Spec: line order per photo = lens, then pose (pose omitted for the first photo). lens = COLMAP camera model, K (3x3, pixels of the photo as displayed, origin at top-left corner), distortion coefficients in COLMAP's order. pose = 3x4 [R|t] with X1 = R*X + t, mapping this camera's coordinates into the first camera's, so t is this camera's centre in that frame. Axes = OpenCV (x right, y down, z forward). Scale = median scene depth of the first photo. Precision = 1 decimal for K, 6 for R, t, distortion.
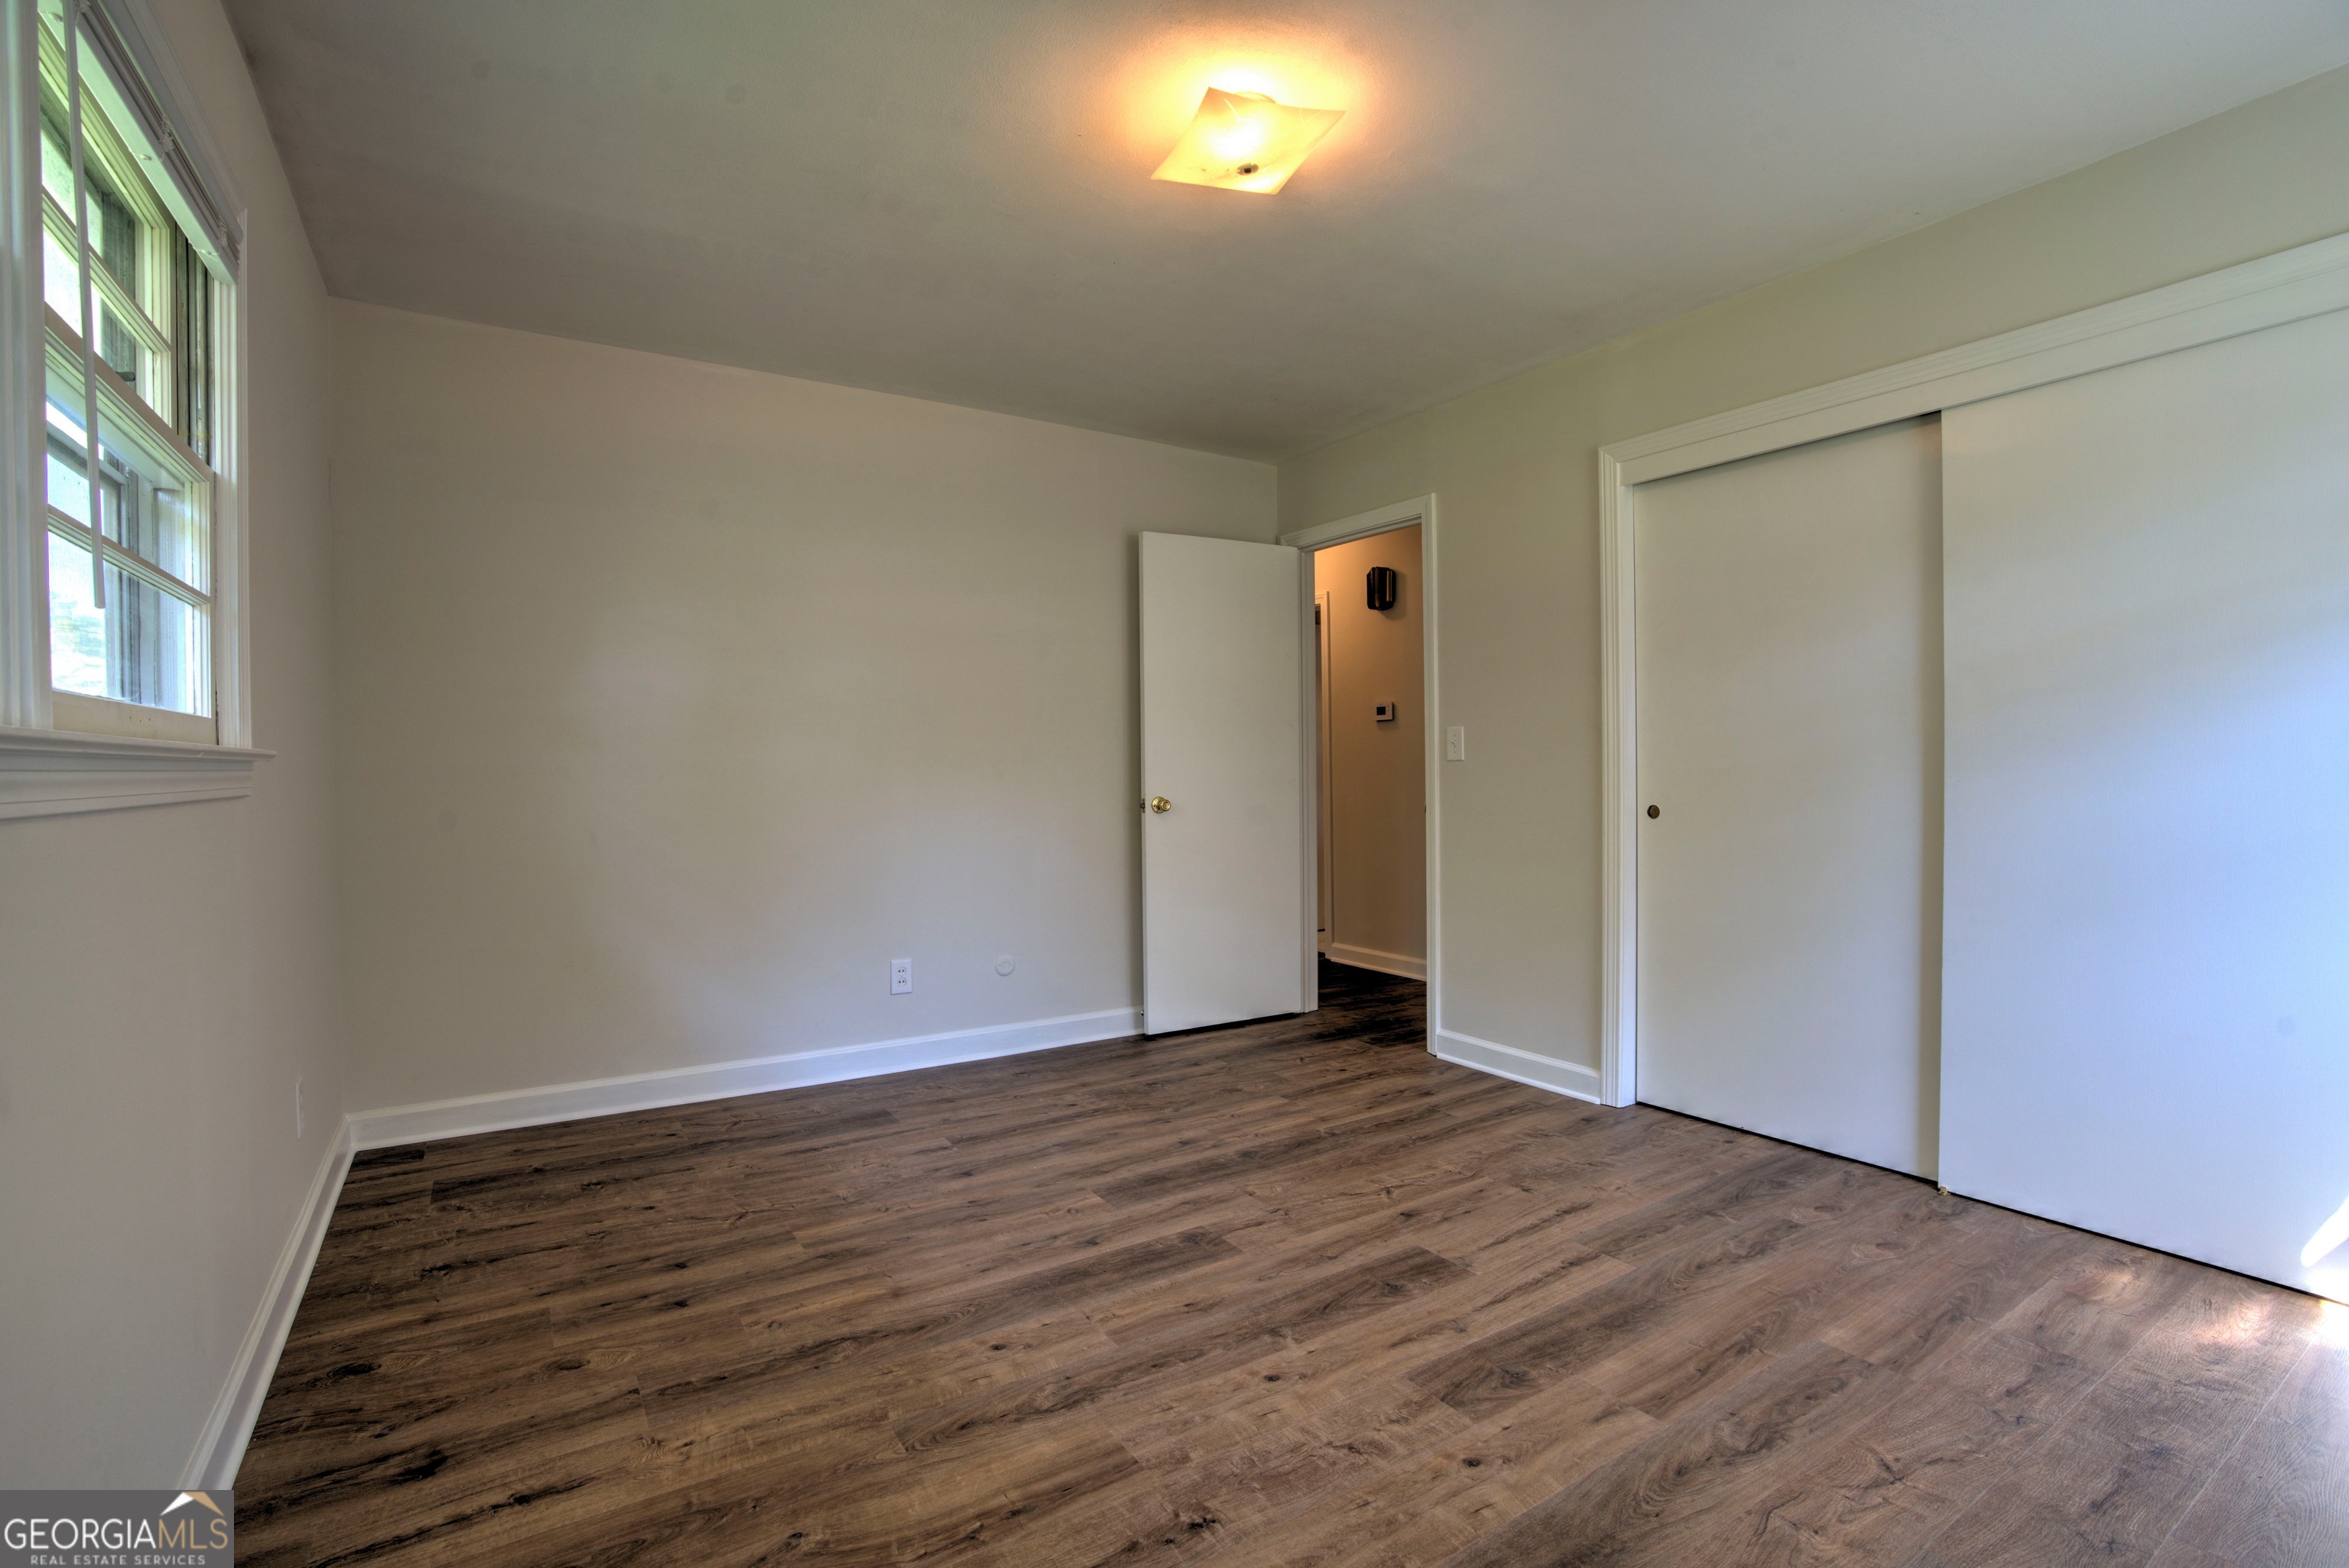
lens RADIAL K [[1057.8, 0, 1174.5], [0, 1057.8, 784.0], [0, 0, 1]] dist [-0.061224, 0.021777]
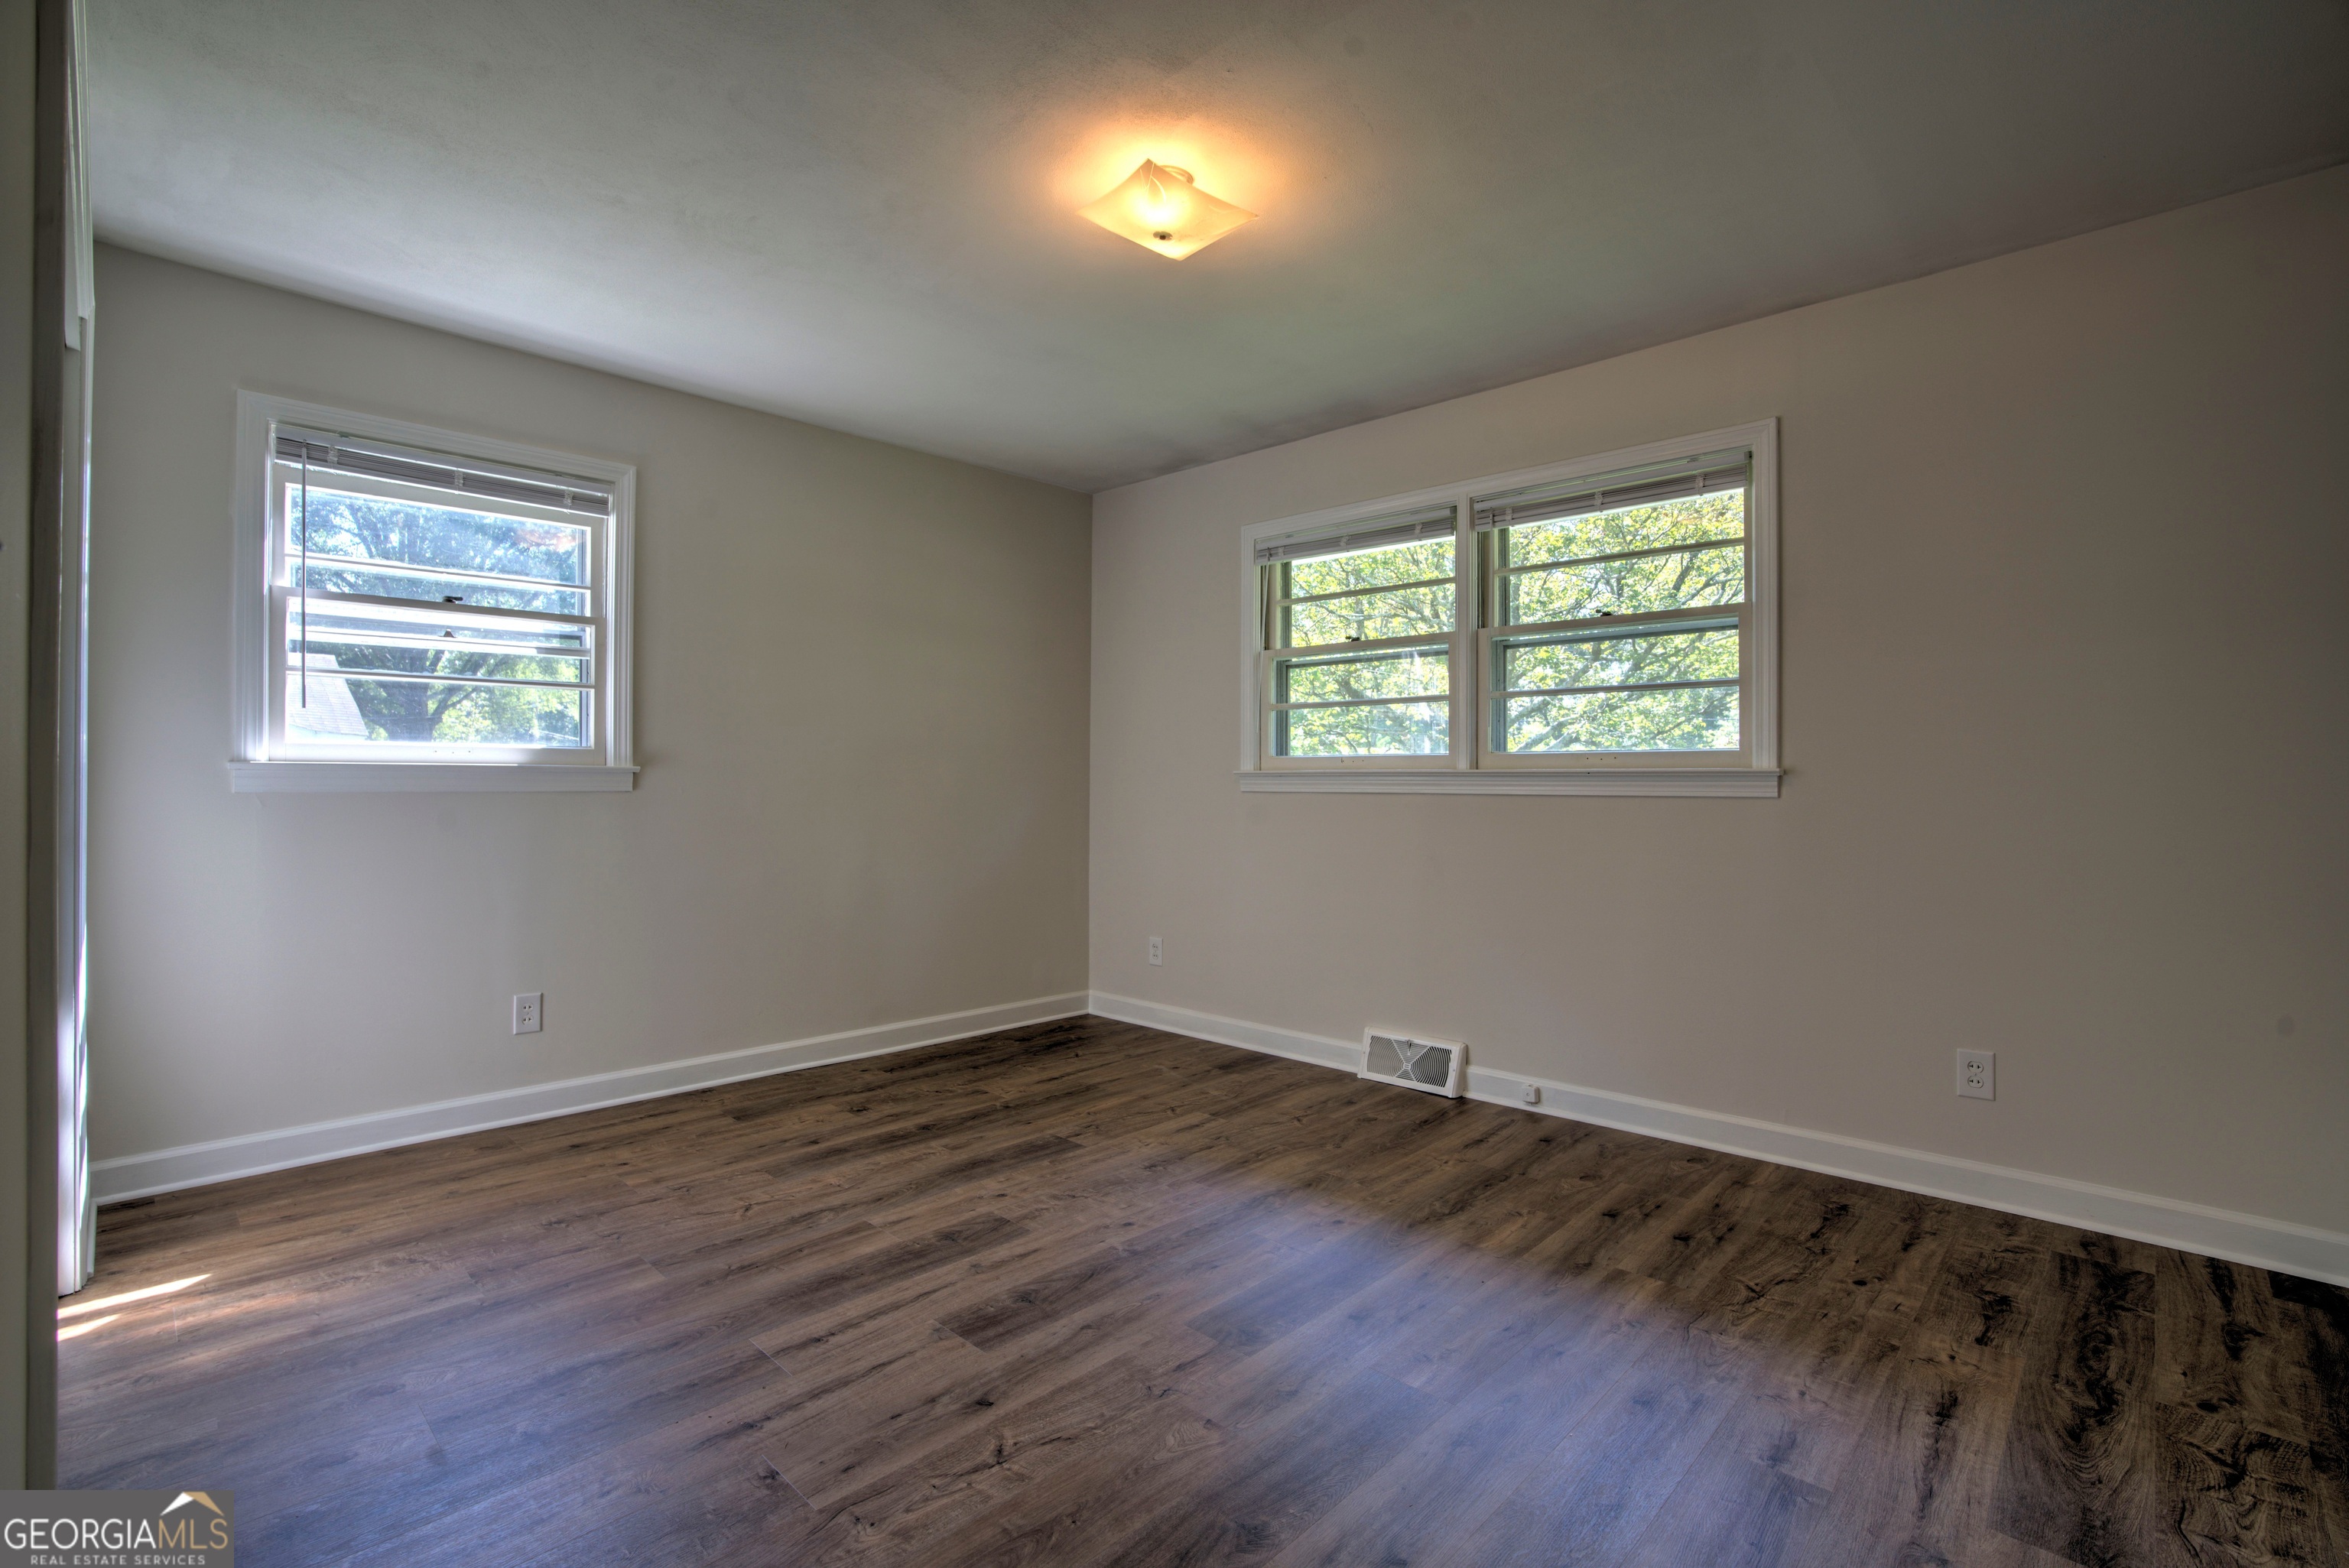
lens RADIAL K [[1057.8, 0, 1174.5], [0, 1057.8, 784.0], [0, 0, 1]] dist [-0.061224, 0.021777]
pose [[-0.972529, 0.002293, -0.232773, 0.299914], [-0.001910, 0.999839, 0.017830, -0.030583], [0.232776, 0.017785, -0.972368, 1.980771]]
